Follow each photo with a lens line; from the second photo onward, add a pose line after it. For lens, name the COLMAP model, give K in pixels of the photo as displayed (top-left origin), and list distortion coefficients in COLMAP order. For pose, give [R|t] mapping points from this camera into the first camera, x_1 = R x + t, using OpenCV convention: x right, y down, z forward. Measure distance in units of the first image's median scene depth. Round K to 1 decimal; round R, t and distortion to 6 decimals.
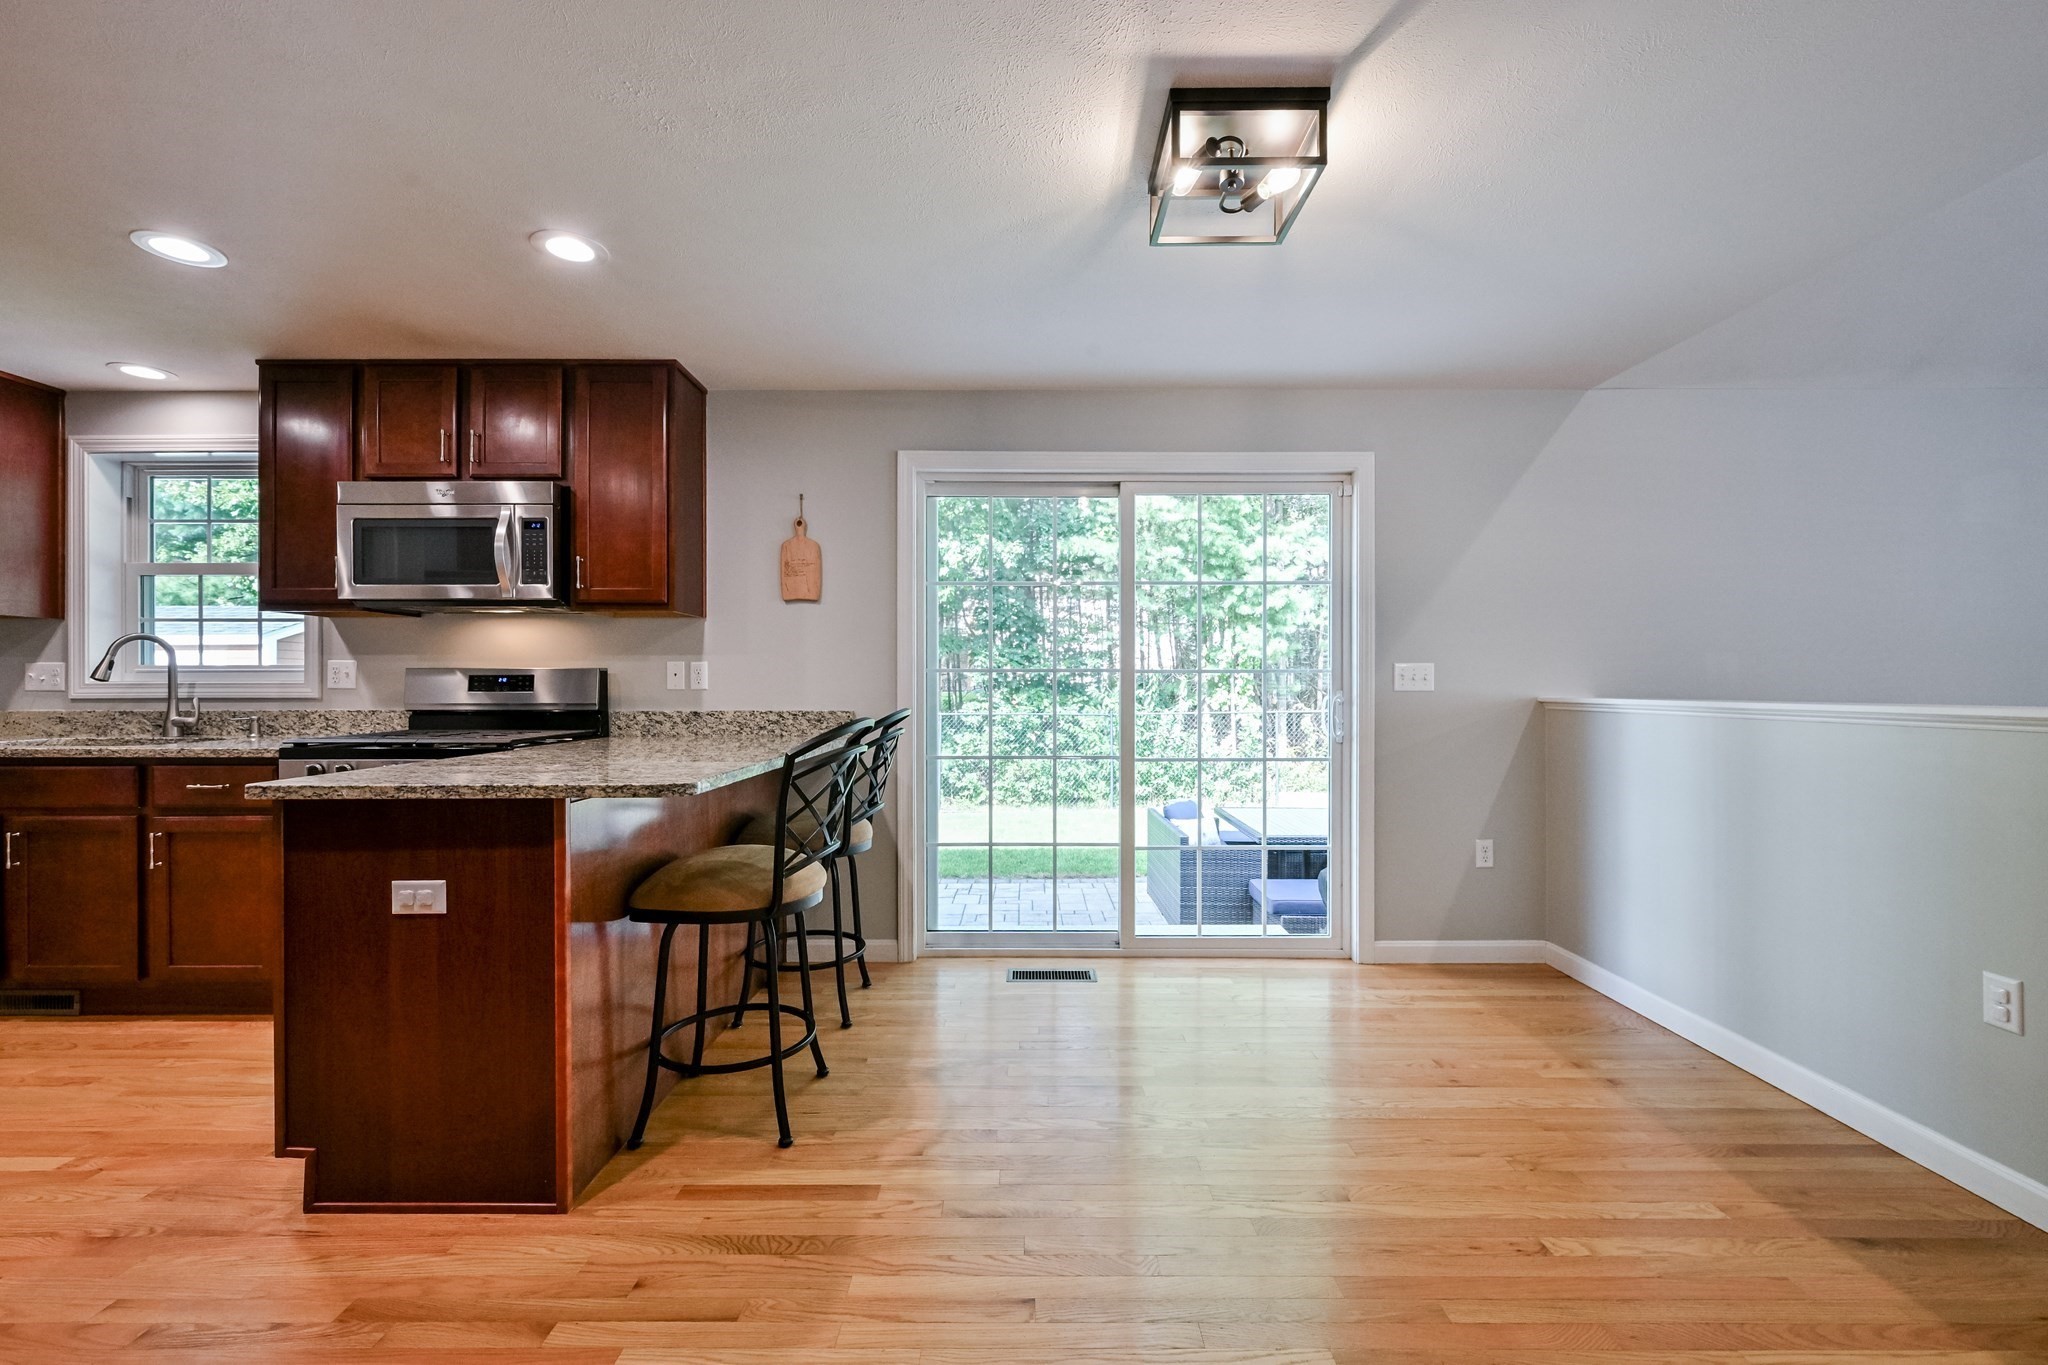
lens RADIAL K [[810.3, 0, 1000.1], [0, 810.3, 686.7], [0, 0, 1]] dist [-0.000548, -0.000093]
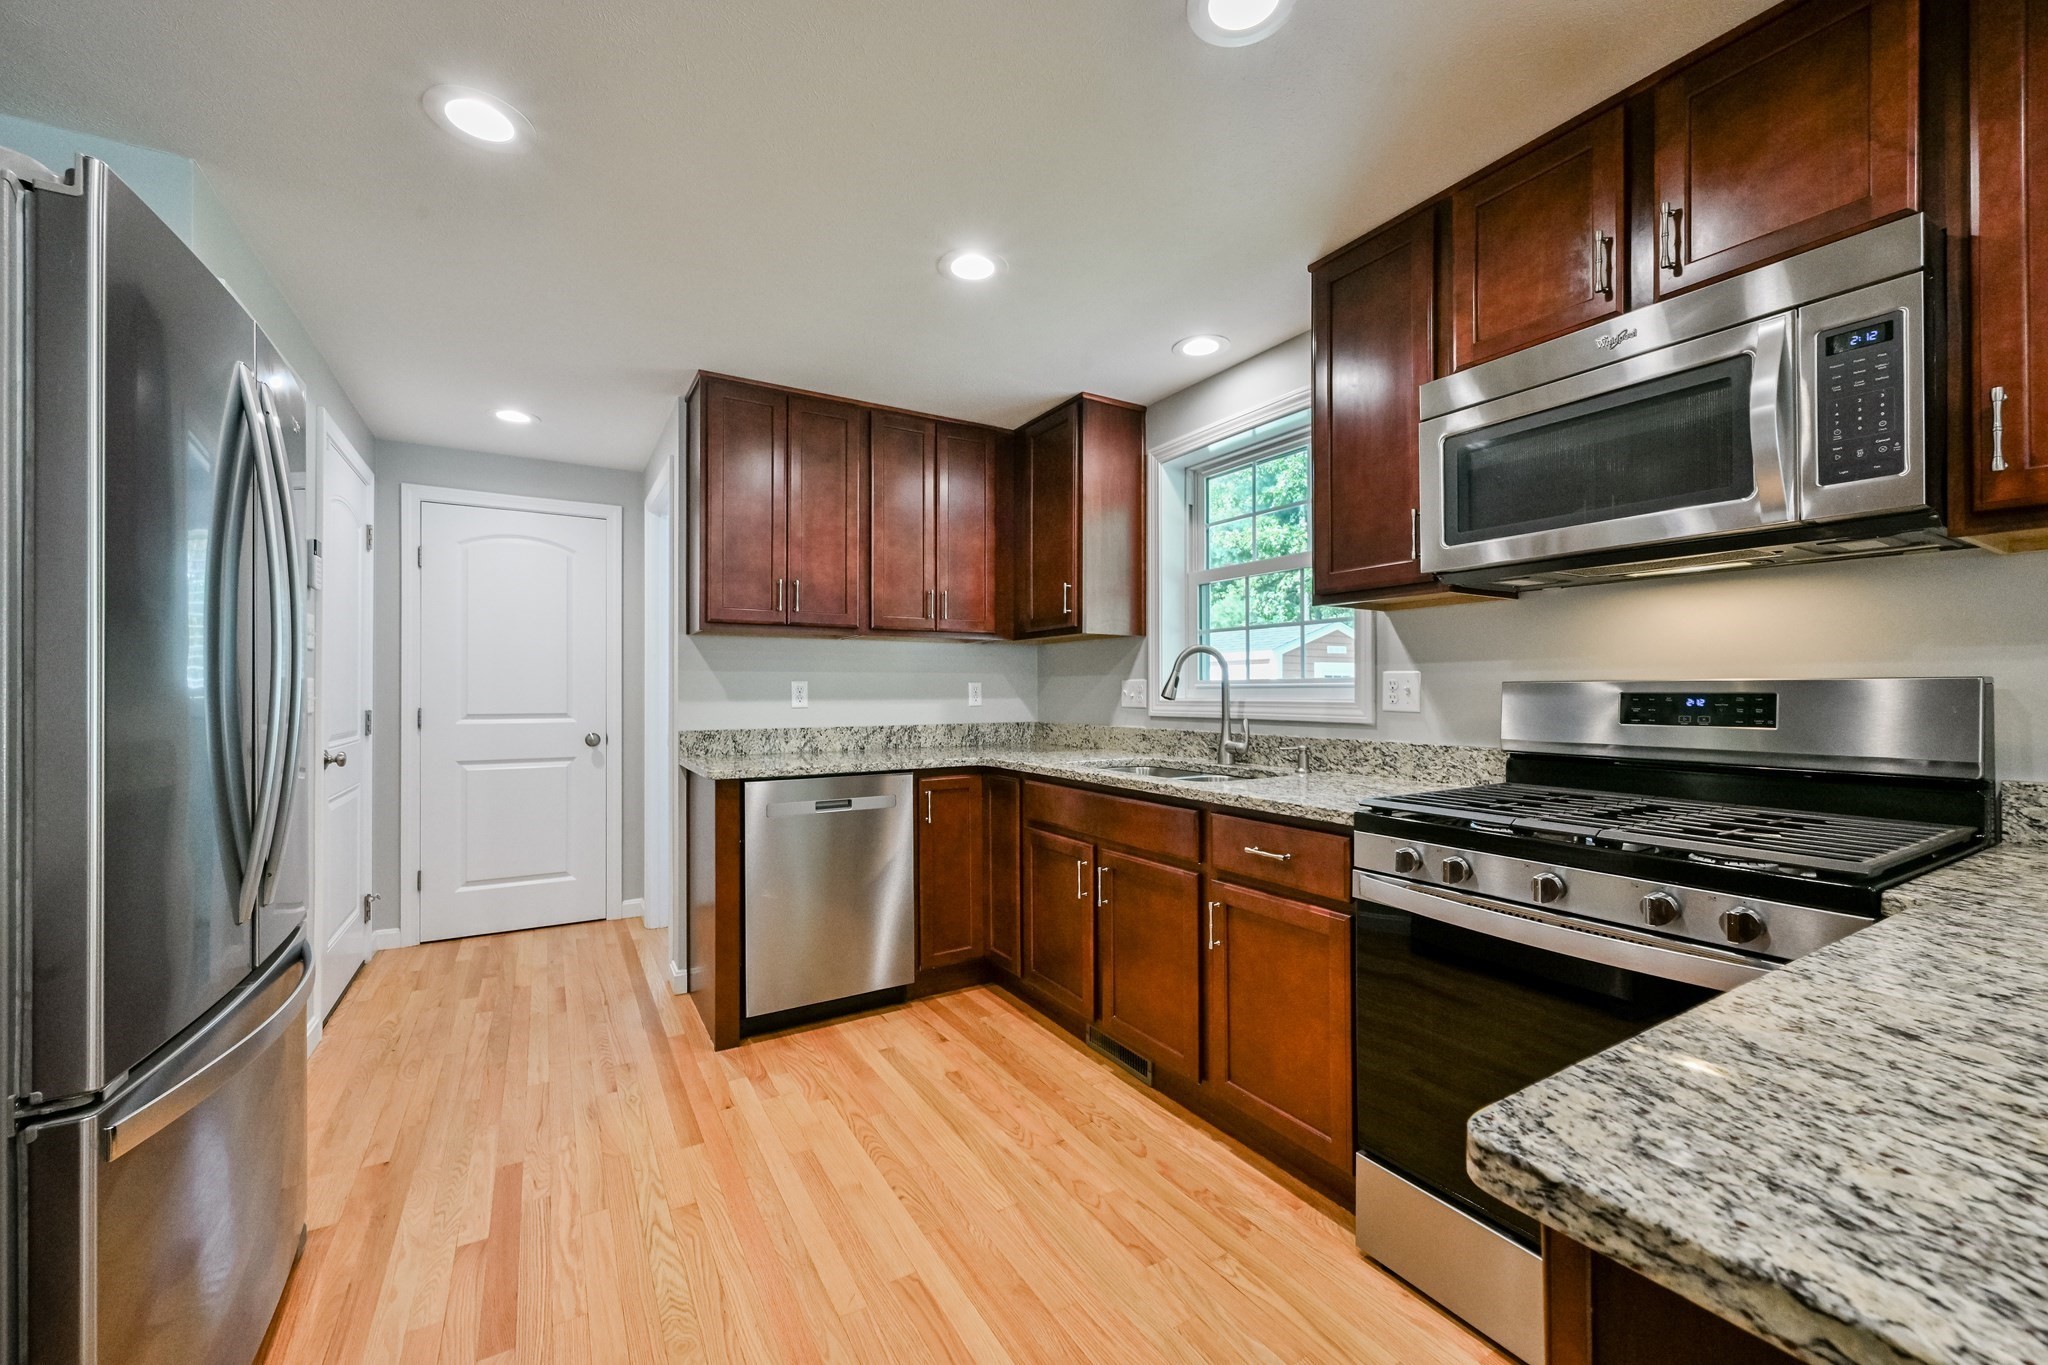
lens RADIAL K [[810.3, 0, 1047.0], [0, 810.3, 685.9], [0, 0, 1]] dist [-0.000548, -0.000093]
pose [[0.541116, -0.006119, -0.840925, -0.426183], [-0.000435, 0.999971, -0.007556, -0.015533], [0.840948, 0.004455, 0.541098, 0.398210]]
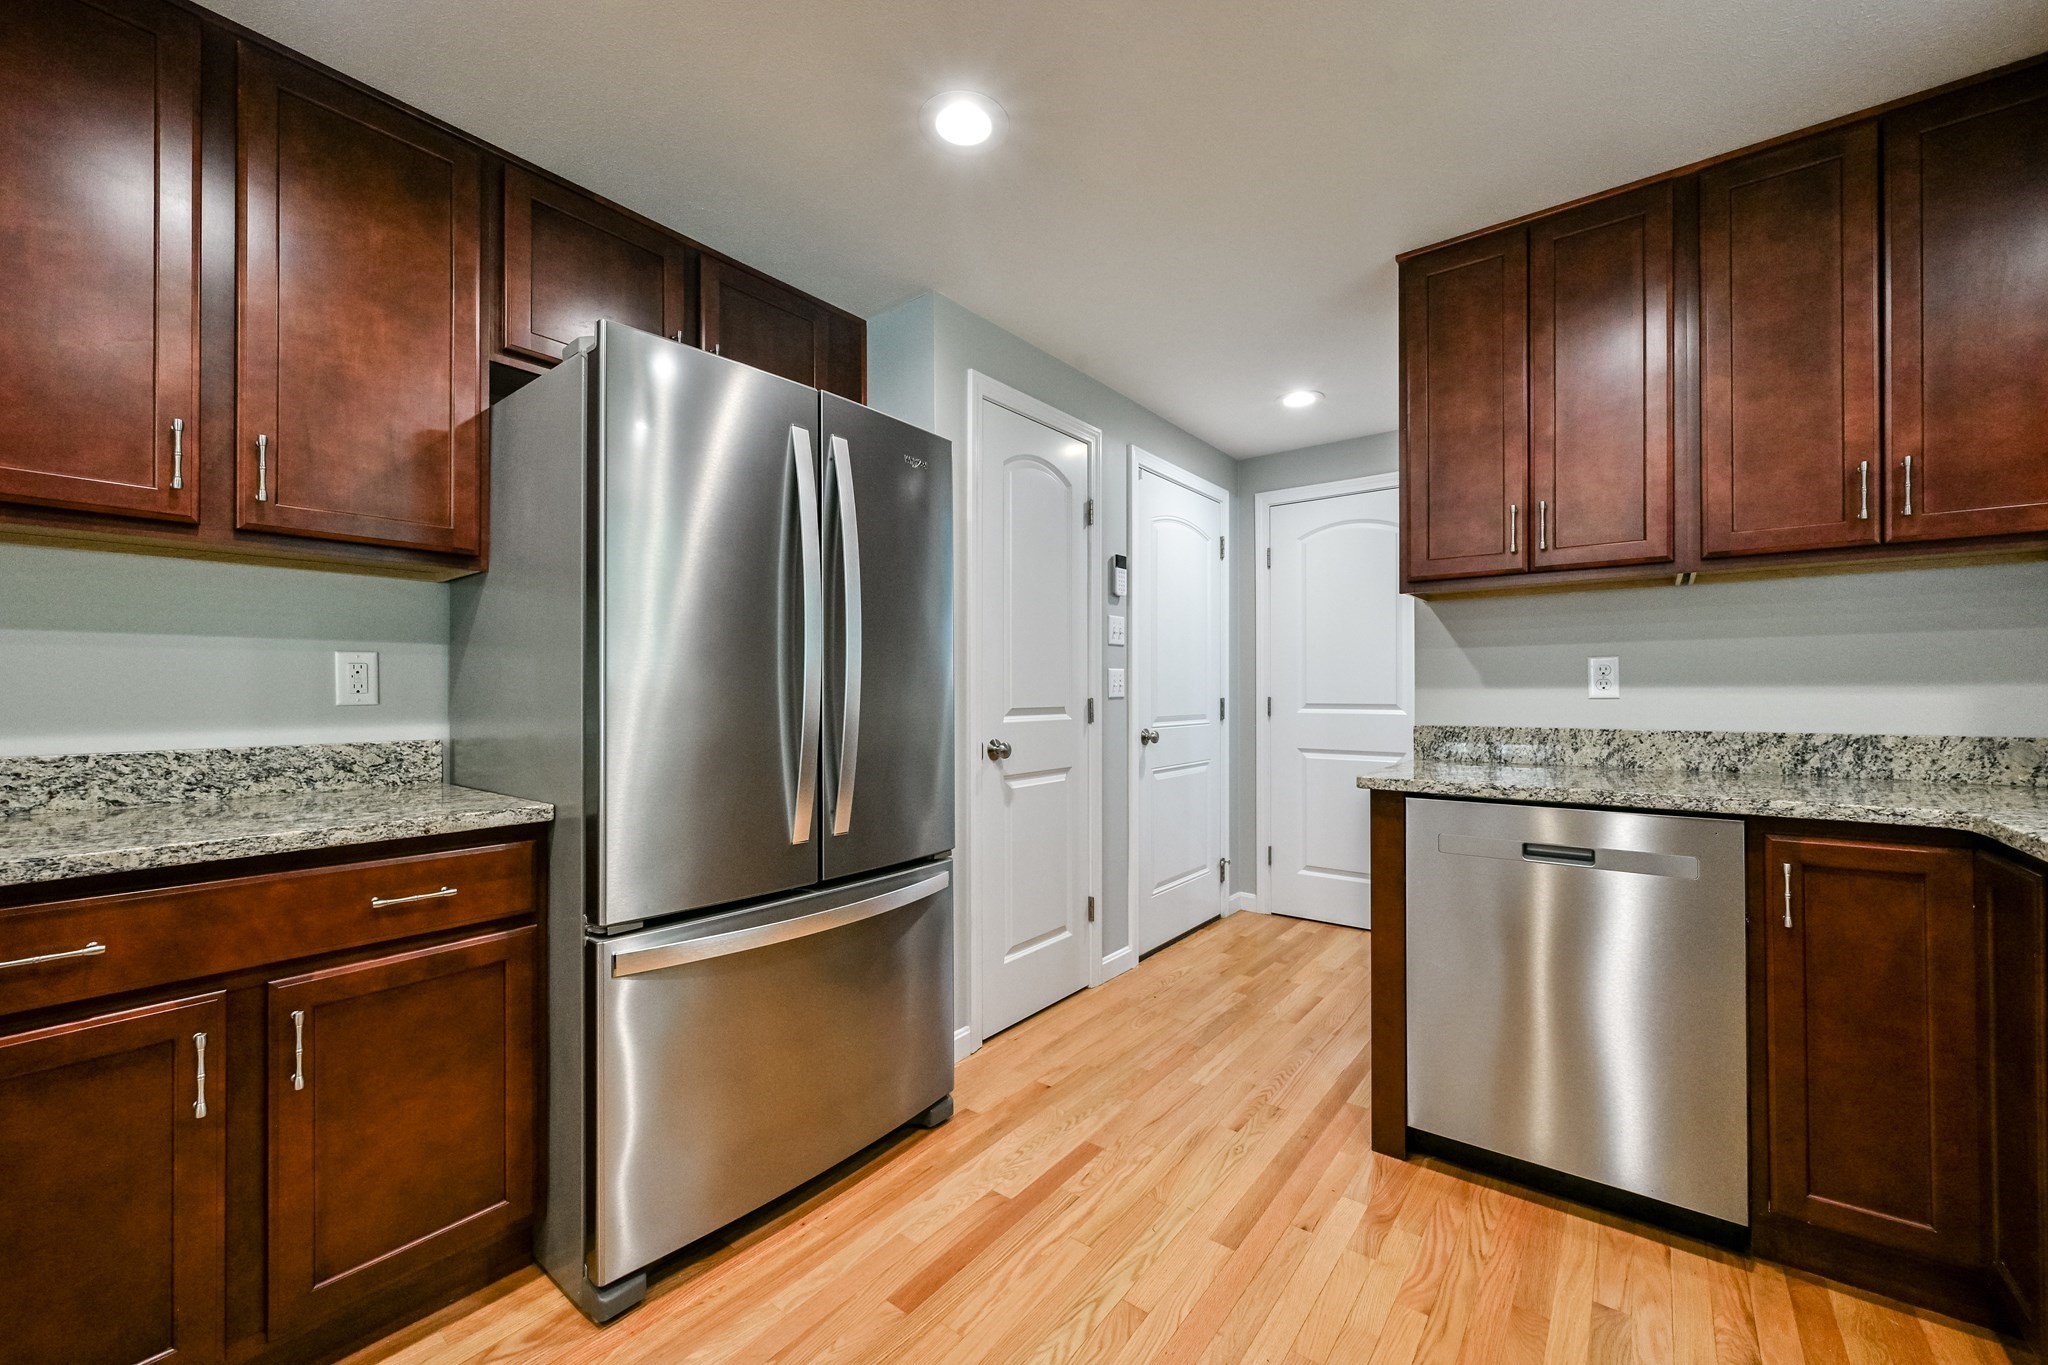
lens RADIAL K [[810.3, 0, 1006.7], [0, 810.3, 688.3], [0, 0, 1]] dist [-0.000548, -0.000093]
pose [[-0.610068, -0.001616, -0.792348, -0.653905], [0.001935, 0.999992, -0.003530, -0.000757], [0.792347, -0.003687, -0.610060, 0.739427]]
